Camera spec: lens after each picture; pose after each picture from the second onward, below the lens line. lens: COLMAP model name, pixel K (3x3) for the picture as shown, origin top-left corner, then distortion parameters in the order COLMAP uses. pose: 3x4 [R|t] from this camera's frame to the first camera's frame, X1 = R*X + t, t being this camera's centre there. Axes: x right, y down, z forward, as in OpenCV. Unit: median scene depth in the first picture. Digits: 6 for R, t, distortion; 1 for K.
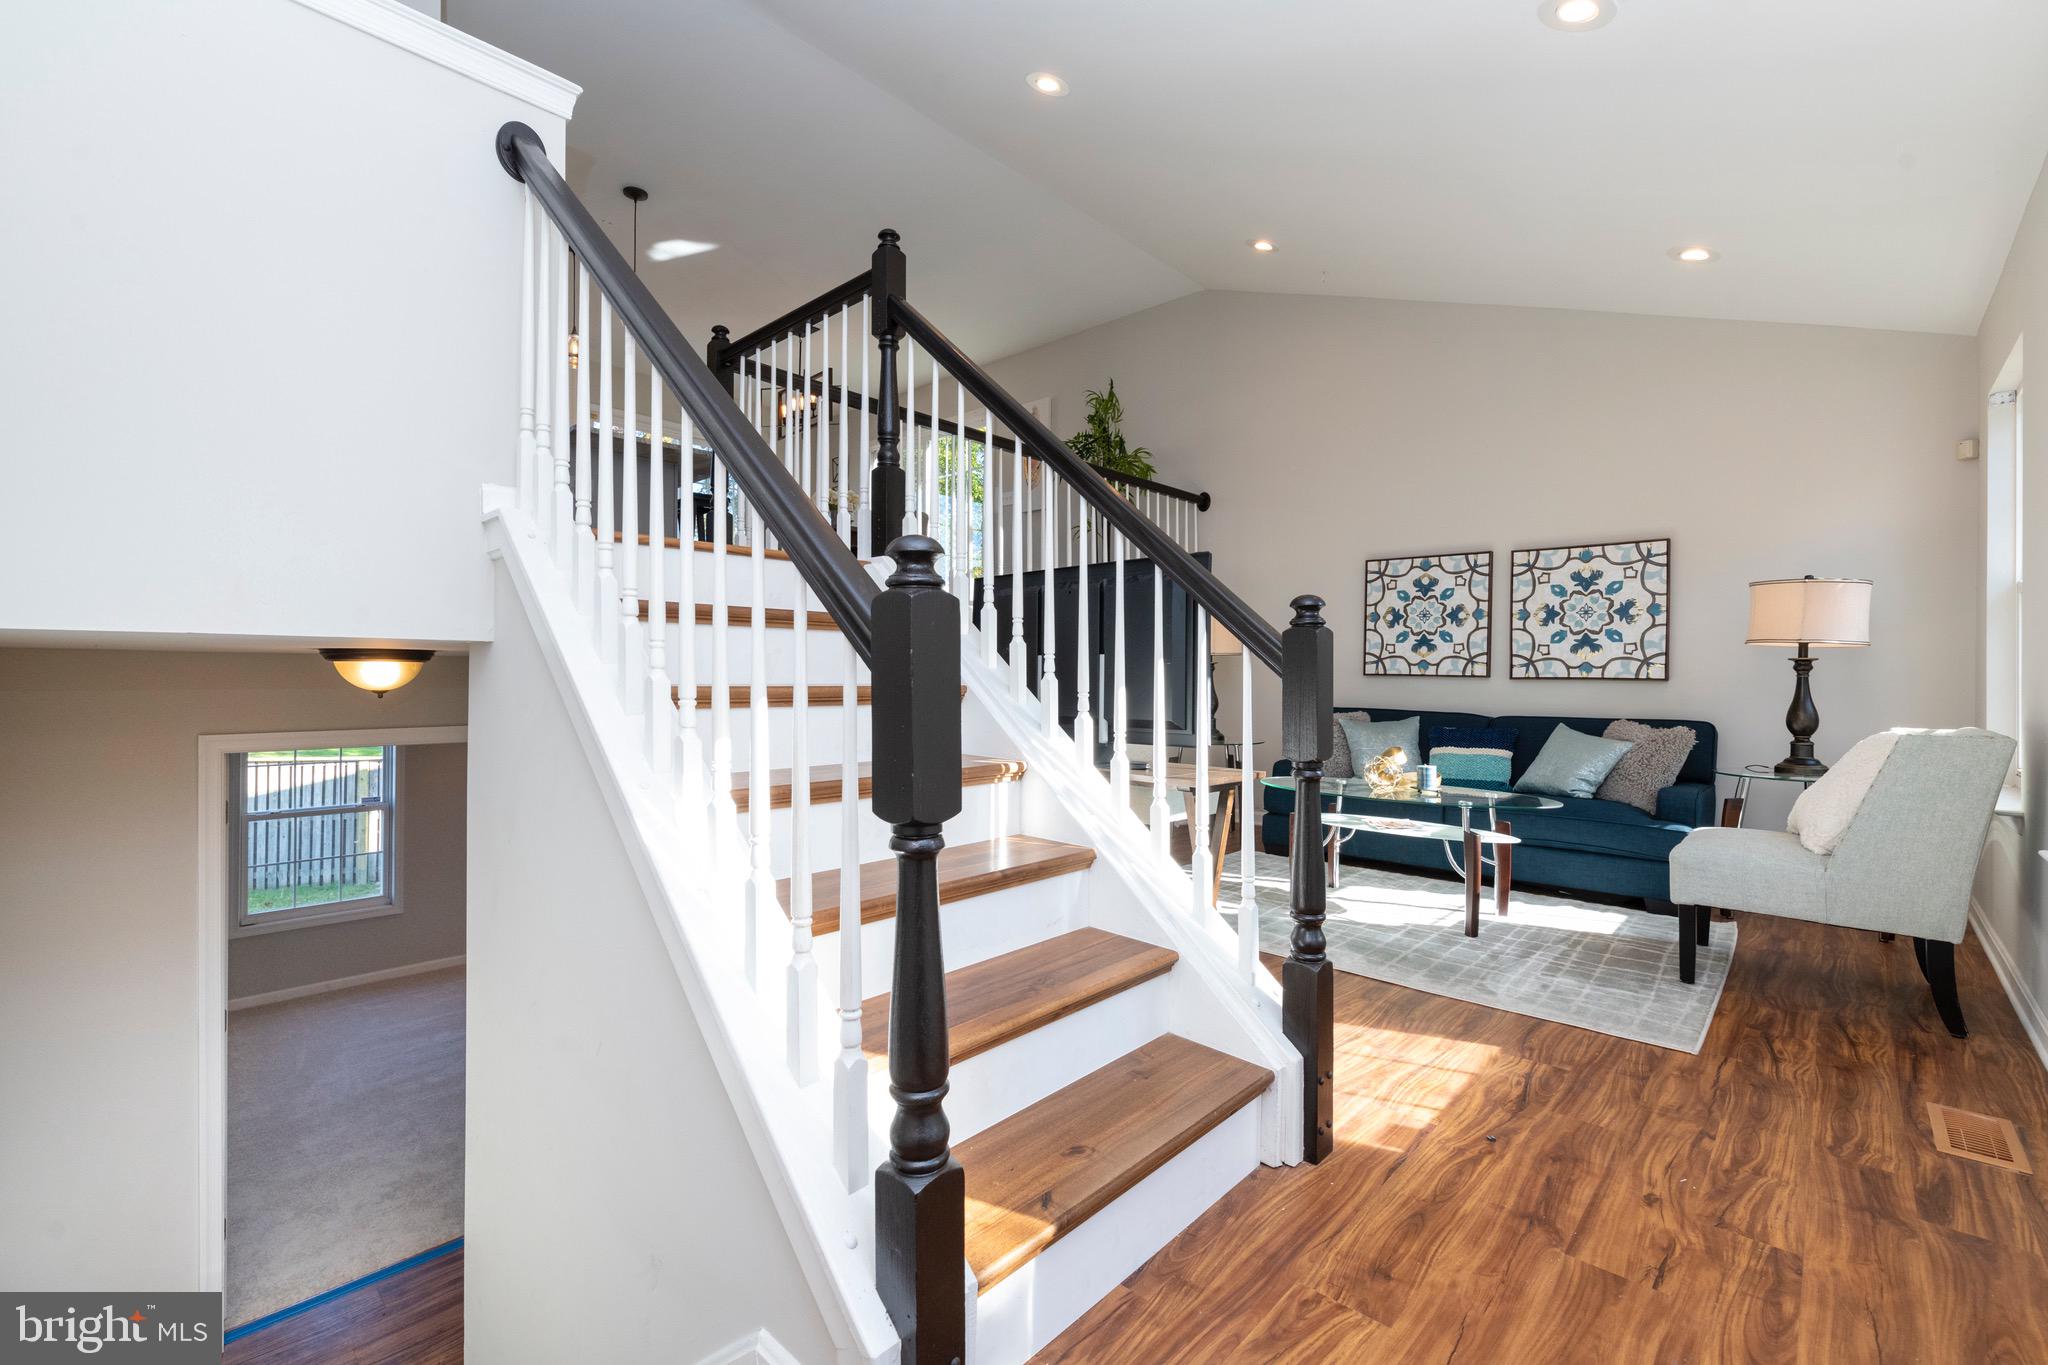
lens RADIAL K [[878.3, 0, 1028.3], [0, 878.3, 680.5], [0, 0, 1]] dist [0.000258, 0.000247]
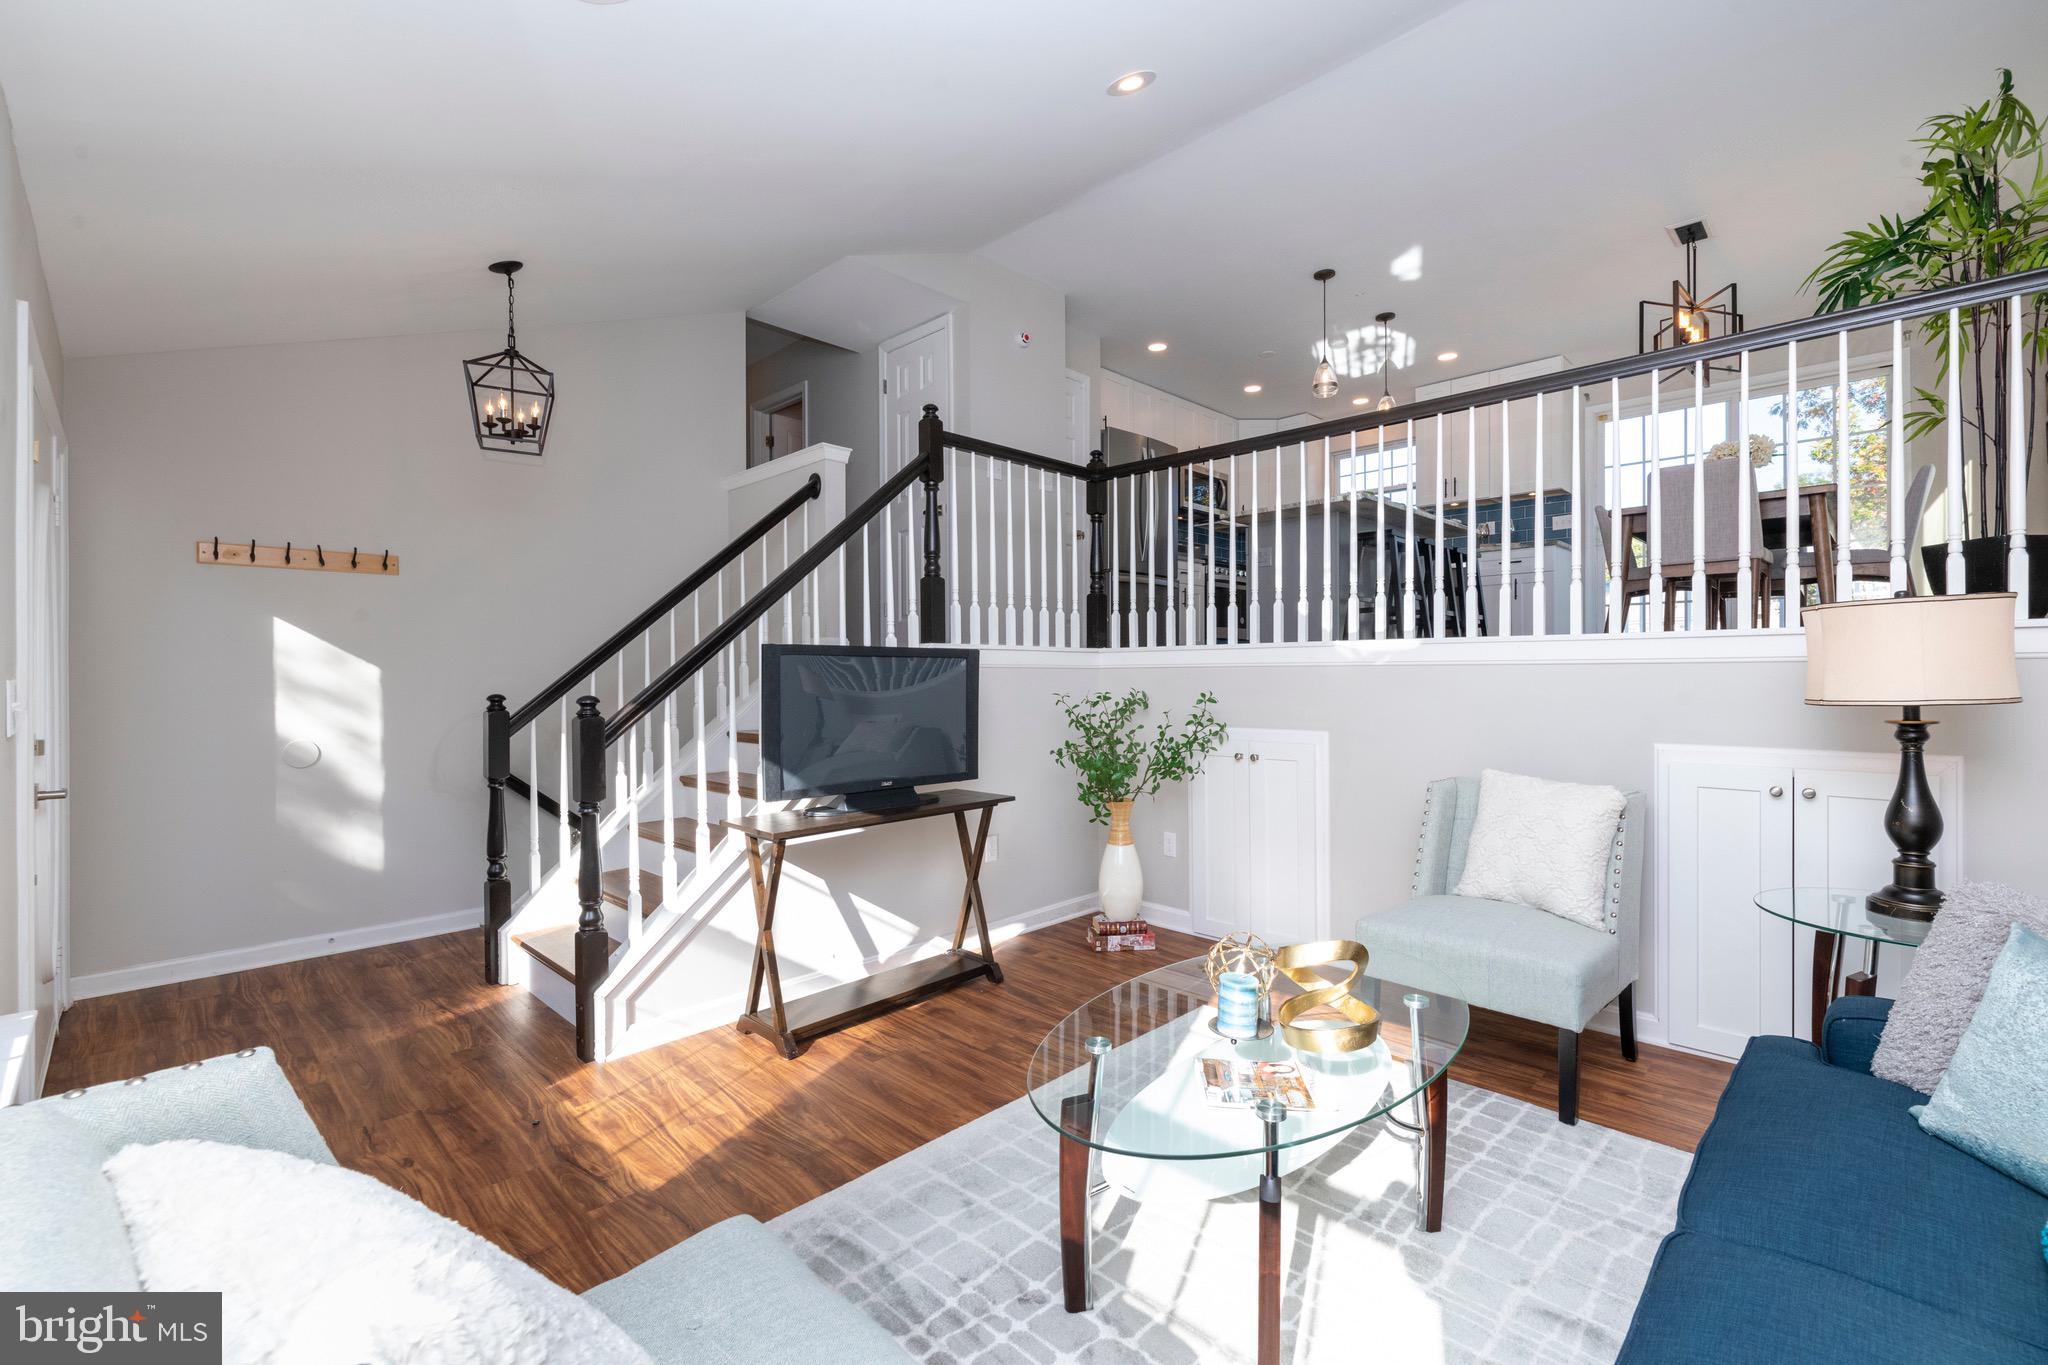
lens RADIAL K [[878.3, 0, 1028.3], [0, 878.3, 680.5], [0, 0, 1]] dist [0.000258, 0.000247]
pose [[-0.018070, 0.009163, -0.999795, 1.762238], [0.001287, 0.999957, 0.009141, -0.129970], [0.999836, -0.001121, -0.018081, 1.717416]]
